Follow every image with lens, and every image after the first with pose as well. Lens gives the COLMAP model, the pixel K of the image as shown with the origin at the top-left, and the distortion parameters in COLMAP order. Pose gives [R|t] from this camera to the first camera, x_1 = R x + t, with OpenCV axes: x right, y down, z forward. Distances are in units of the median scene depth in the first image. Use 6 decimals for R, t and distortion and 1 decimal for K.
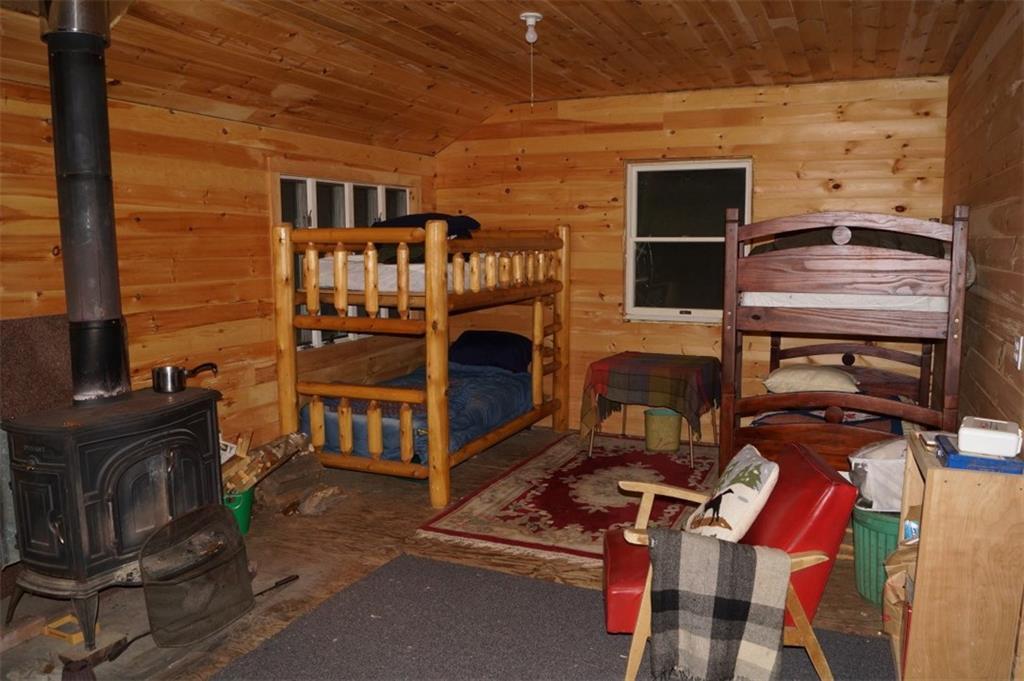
lens RADIAL K [[801.9, 0, 508.7], [0, 801.9, 354.3], [0, 0, 1]] dist [-0.080875, 0.007679]
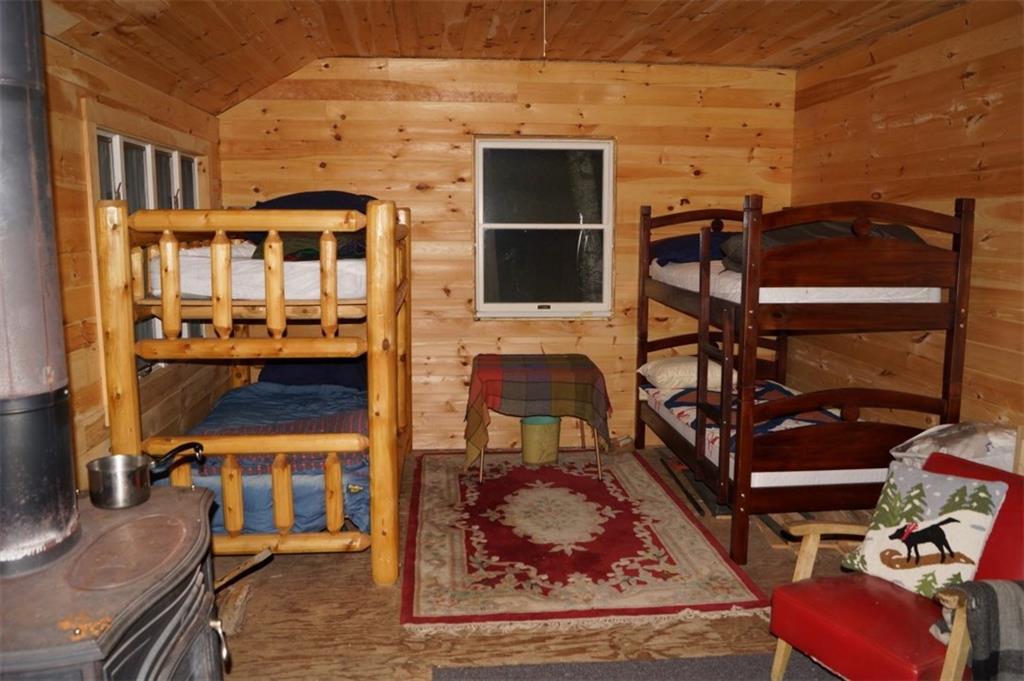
lens RADIAL K [[801.9, 0, 508.7], [0, 801.9, 354.3], [0, 0, 1]] dist [-0.080875, 0.007679]
pose [[0.871506, -0.071268, 0.485179, -0.335737], [0.061745, 0.997457, 0.035607, -0.044004], [-0.486482, -0.001074, 0.873690, 0.291953]]
